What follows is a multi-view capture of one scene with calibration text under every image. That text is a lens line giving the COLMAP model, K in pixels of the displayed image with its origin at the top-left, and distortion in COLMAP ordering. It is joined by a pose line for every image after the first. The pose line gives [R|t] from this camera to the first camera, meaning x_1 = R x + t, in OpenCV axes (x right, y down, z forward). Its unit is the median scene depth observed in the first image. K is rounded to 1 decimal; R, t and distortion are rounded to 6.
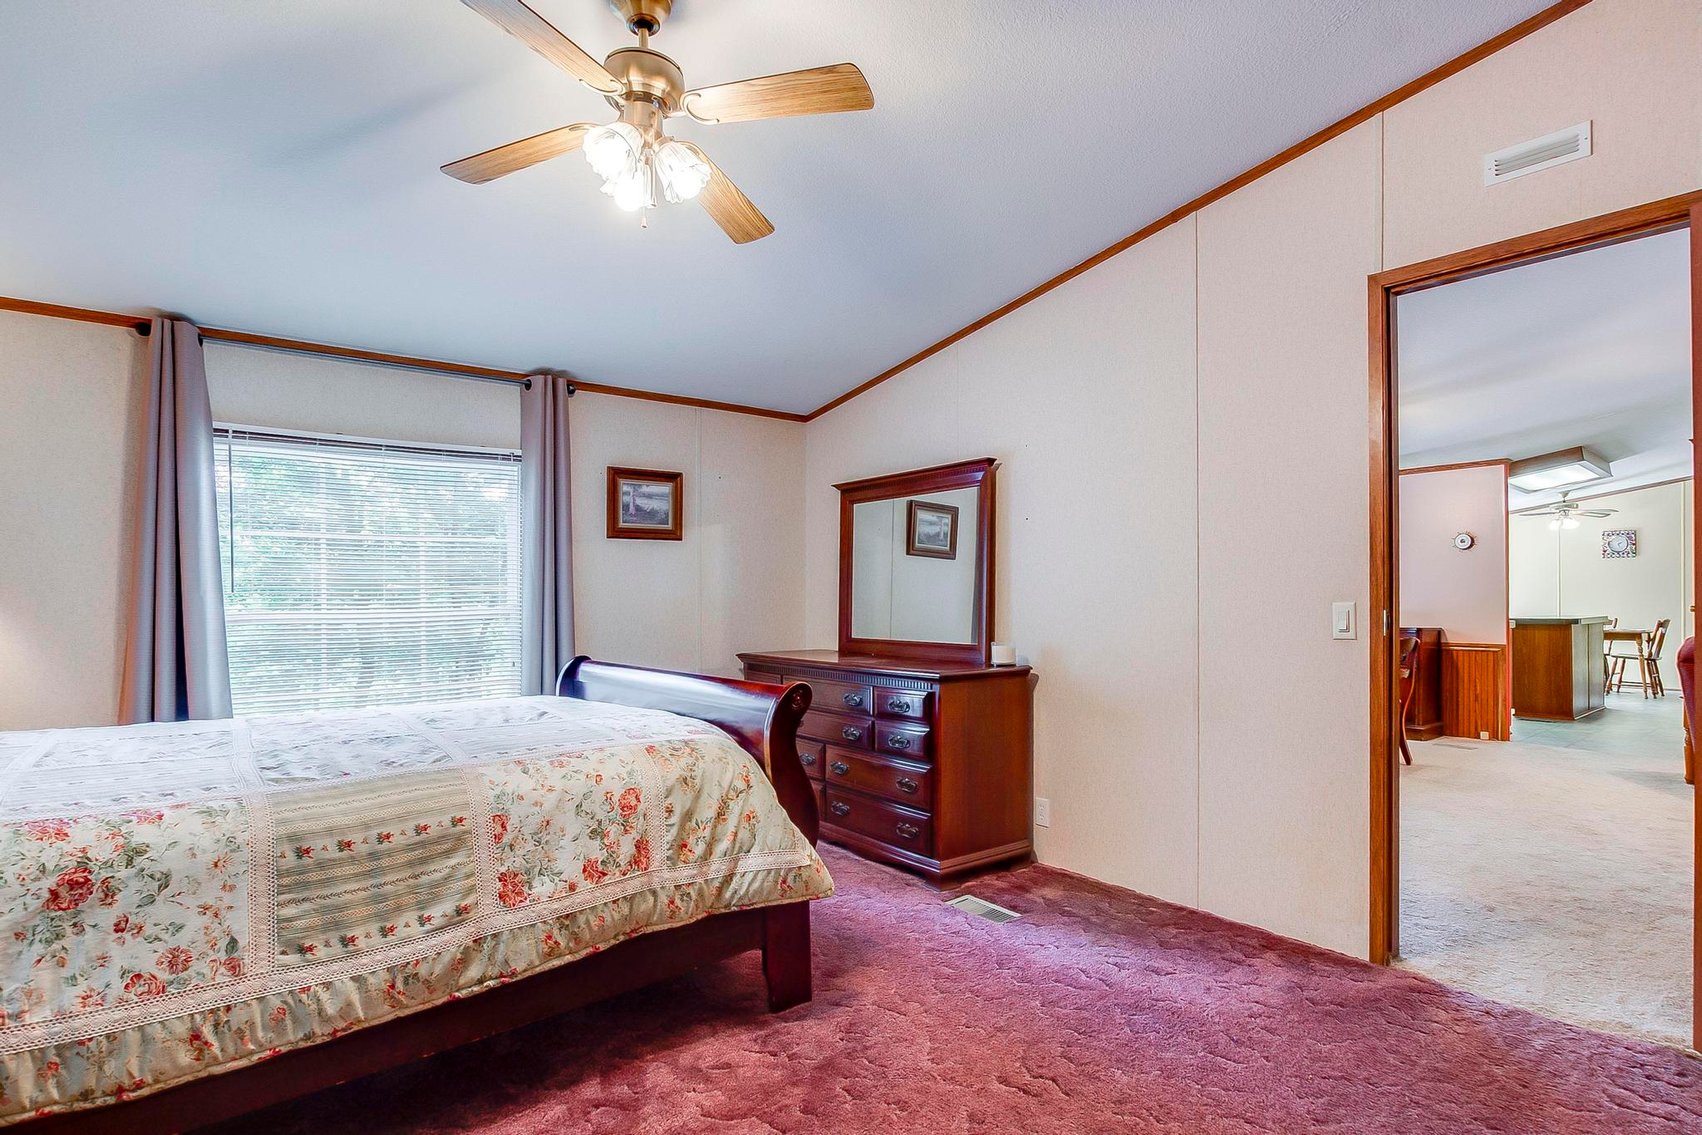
lens RADIAL K [[850.2, 0, 859.0], [0, 850.2, 602.9], [0, 0, 1]] dist [-0.017021, 0.002004]
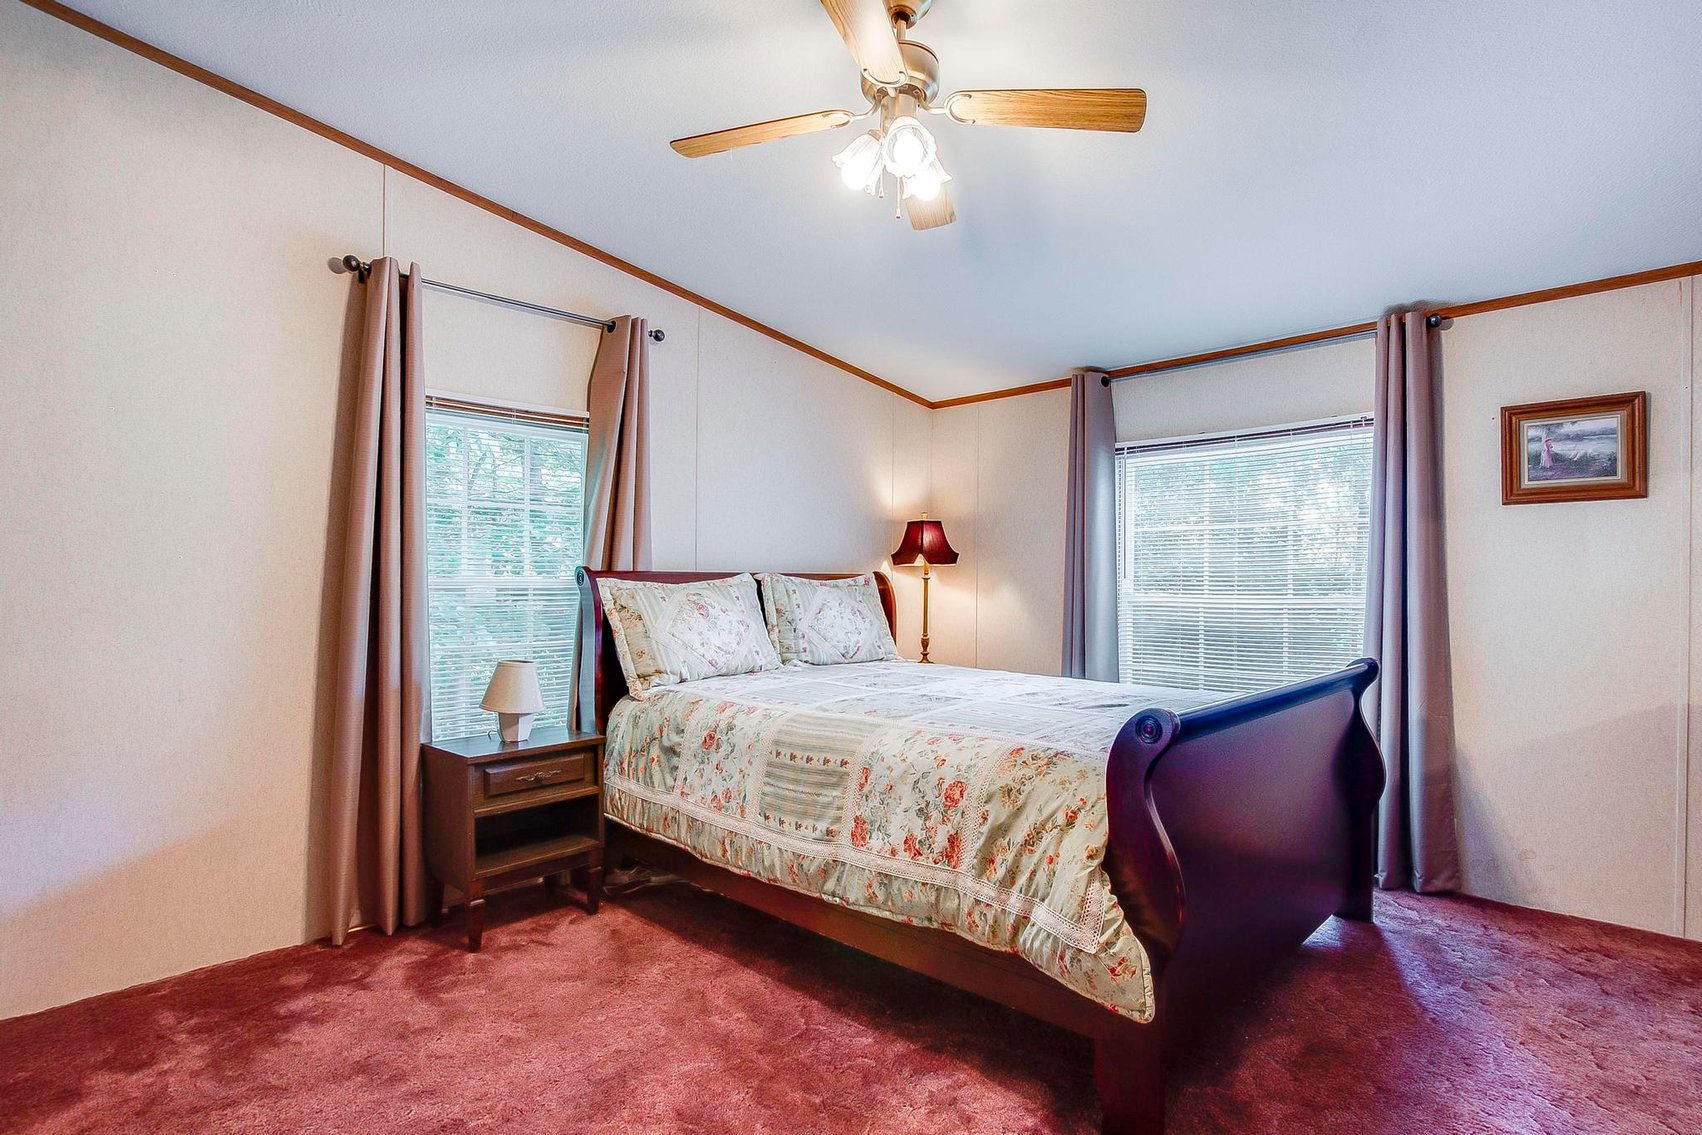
lens RADIAL K [[850.2, 0, 927.8], [0, 850.2, 579.2], [0, 0, 1]] dist [-0.017021, 0.002004]
pose [[0.168594, 0.003481, -0.985679, 0.727647], [-0.011582, 0.999932, 0.001550, -0.016978], [0.985617, 0.011155, 0.168623, 0.837760]]
